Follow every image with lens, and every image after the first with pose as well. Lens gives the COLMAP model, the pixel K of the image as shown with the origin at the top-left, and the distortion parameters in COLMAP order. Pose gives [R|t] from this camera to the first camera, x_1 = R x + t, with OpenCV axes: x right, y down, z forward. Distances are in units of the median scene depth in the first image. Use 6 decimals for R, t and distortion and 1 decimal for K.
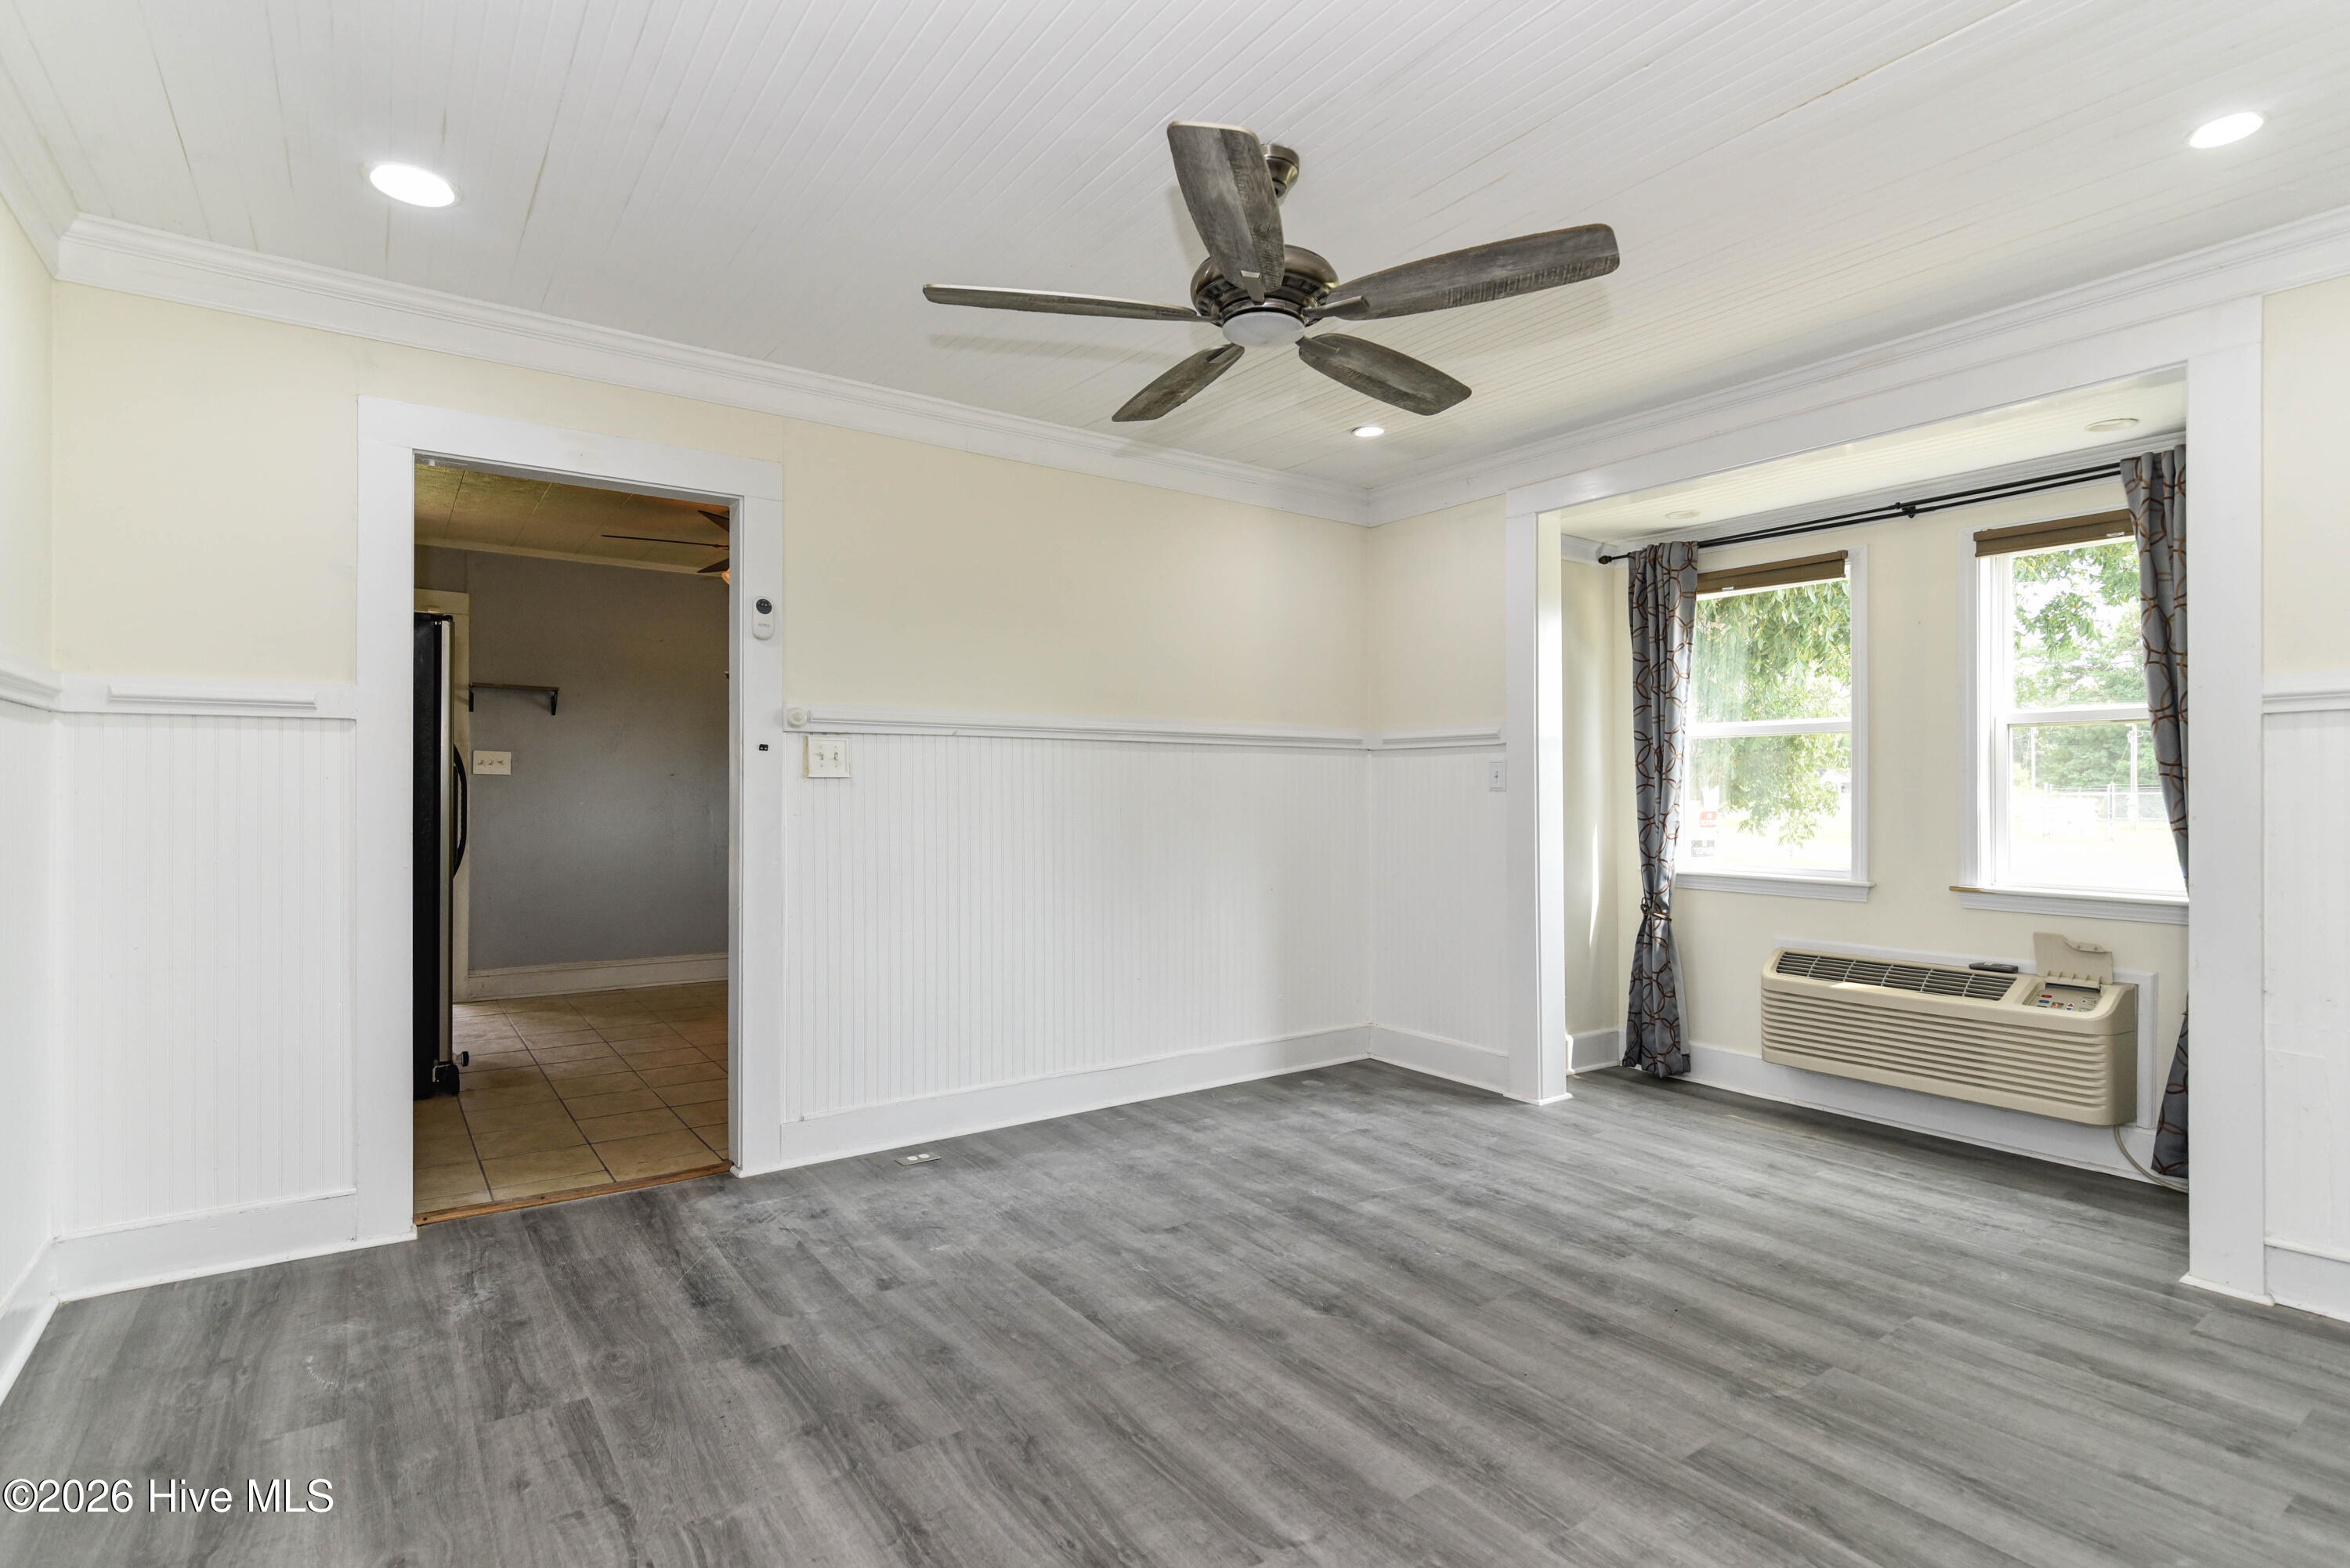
lens RADIAL K [[1160.7, 0, 1149.0], [0, 1160.7, 793.3], [0, 0, 1]] dist [-0.004870, -0.000234]
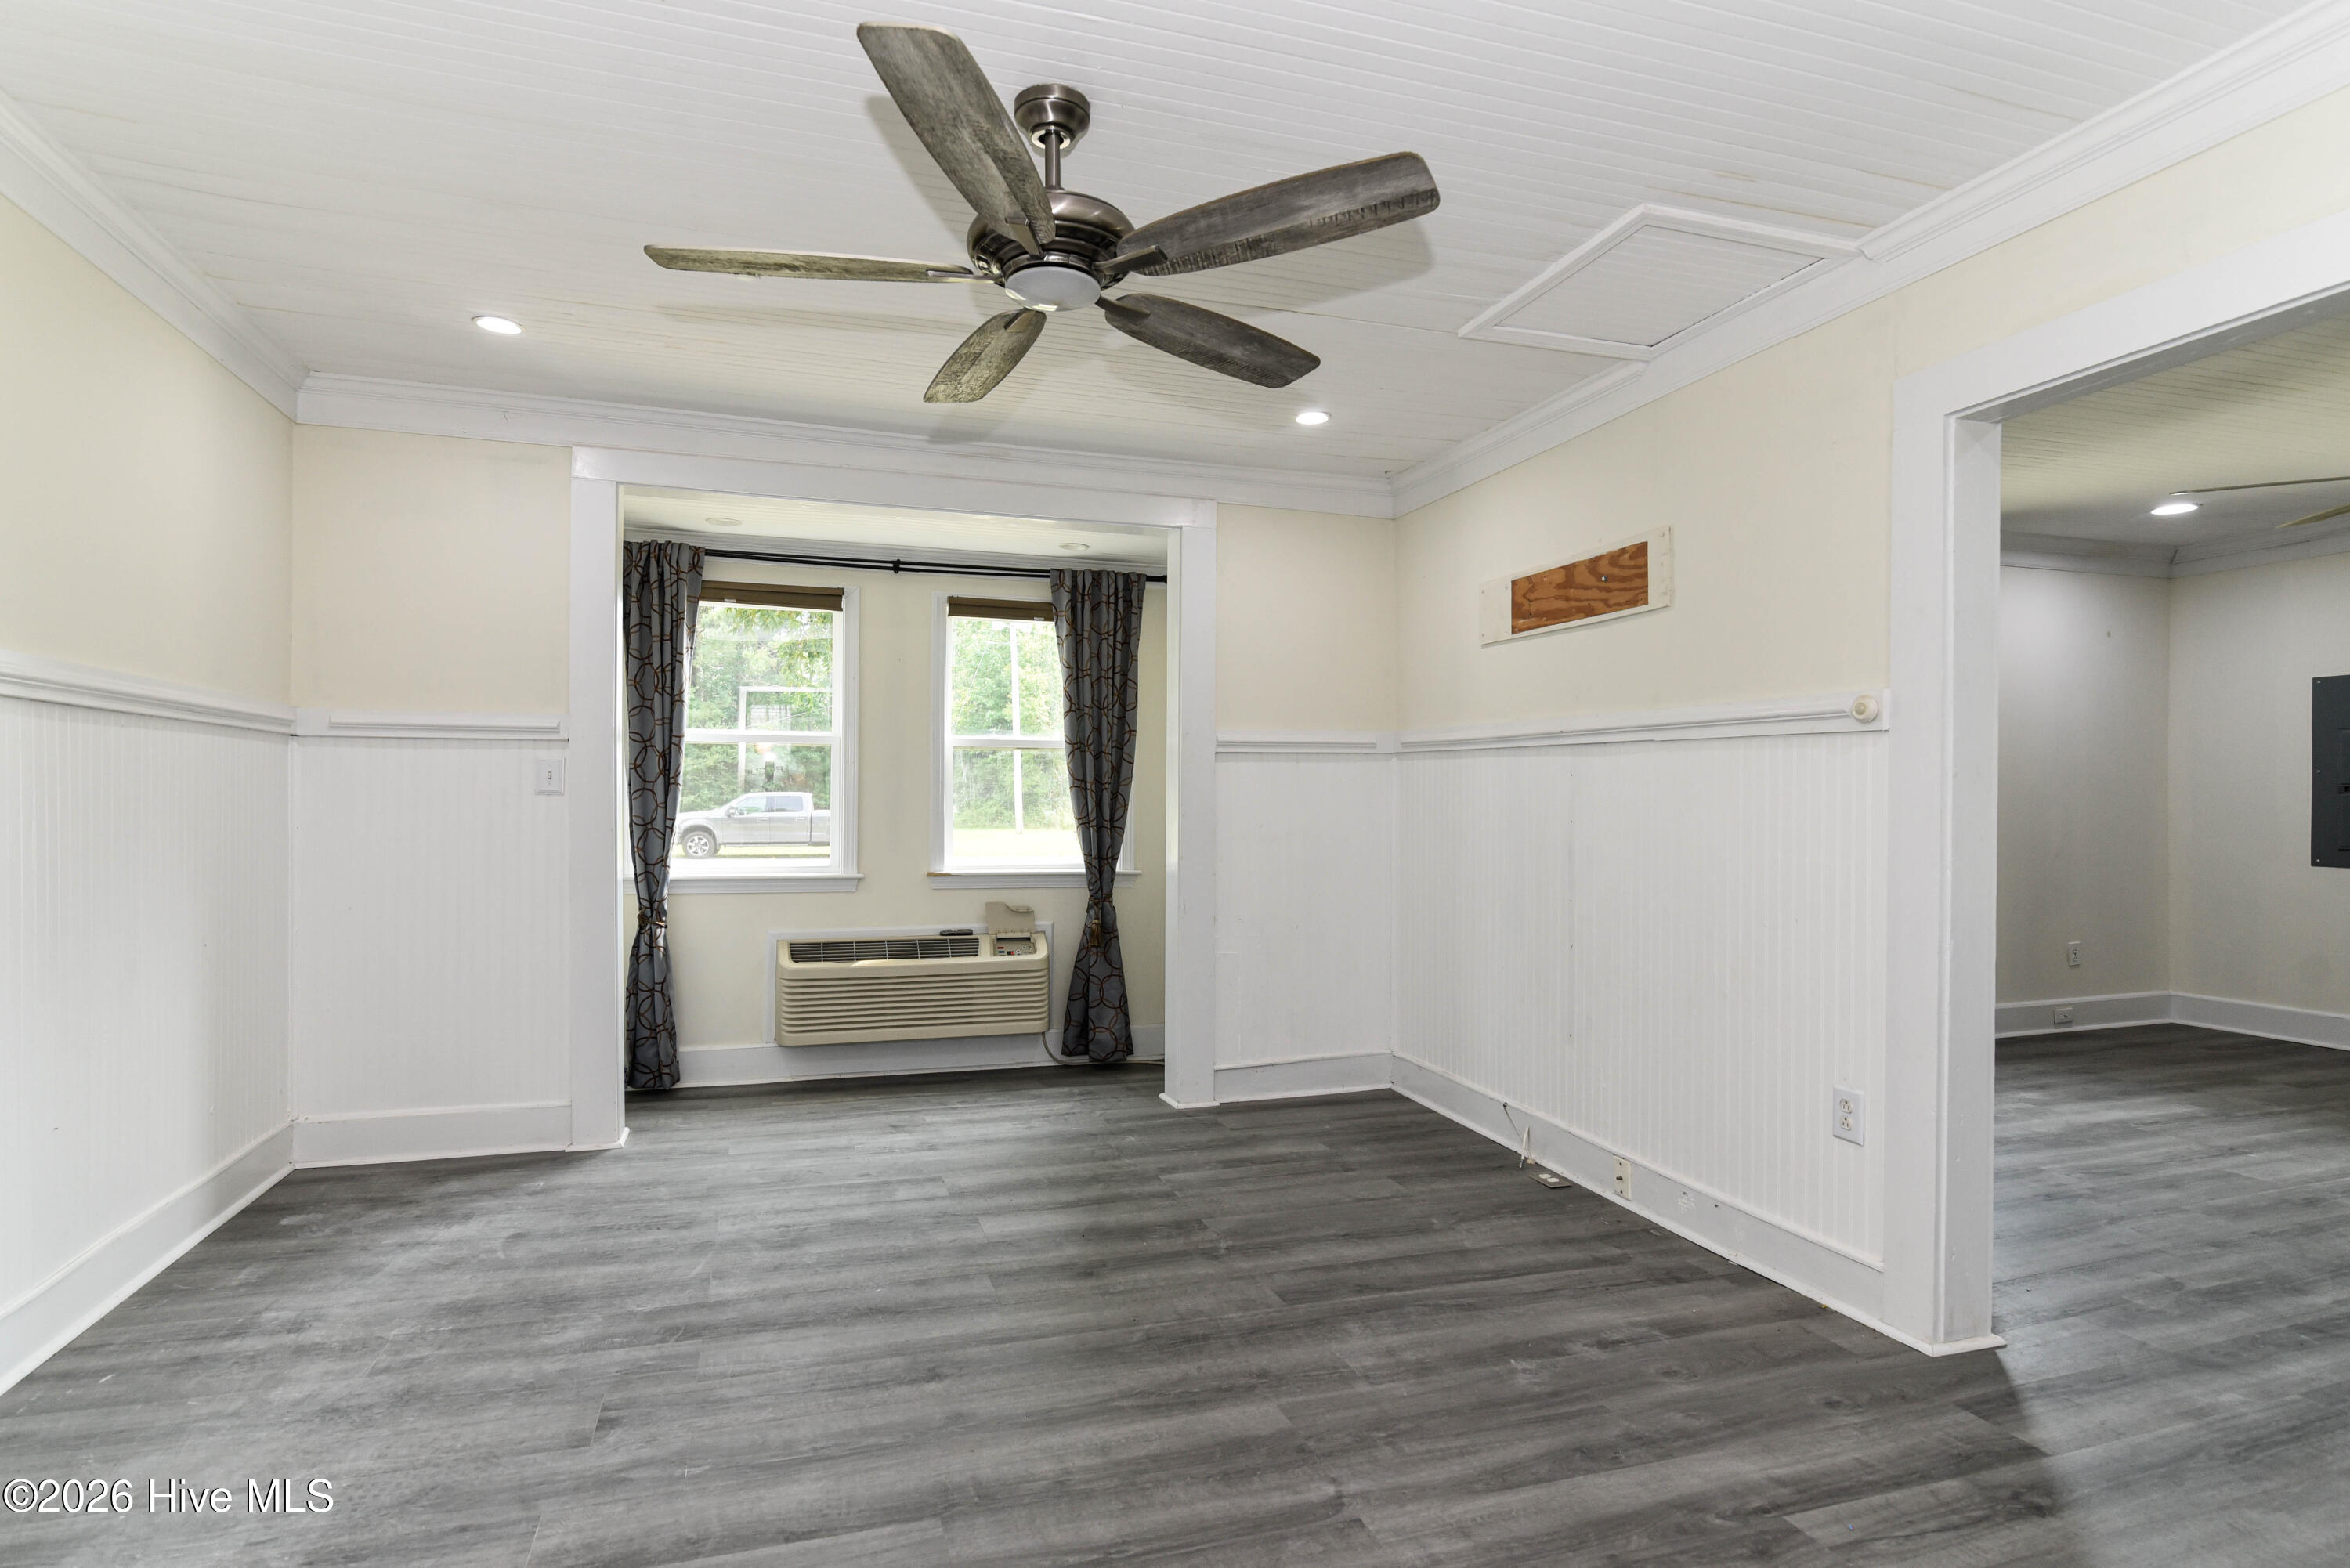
lens RADIAL K [[1160.7, 0, 1149.0], [0, 1160.7, 793.3], [0, 0, 1]] dist [-0.004870, -0.000234]
pose [[0.304607, 0.006522, 0.952456, -0.469107], [-0.003505, 0.999977, -0.005727, 0.000484], [-0.952472, -0.001594, 0.304623, 0.411392]]
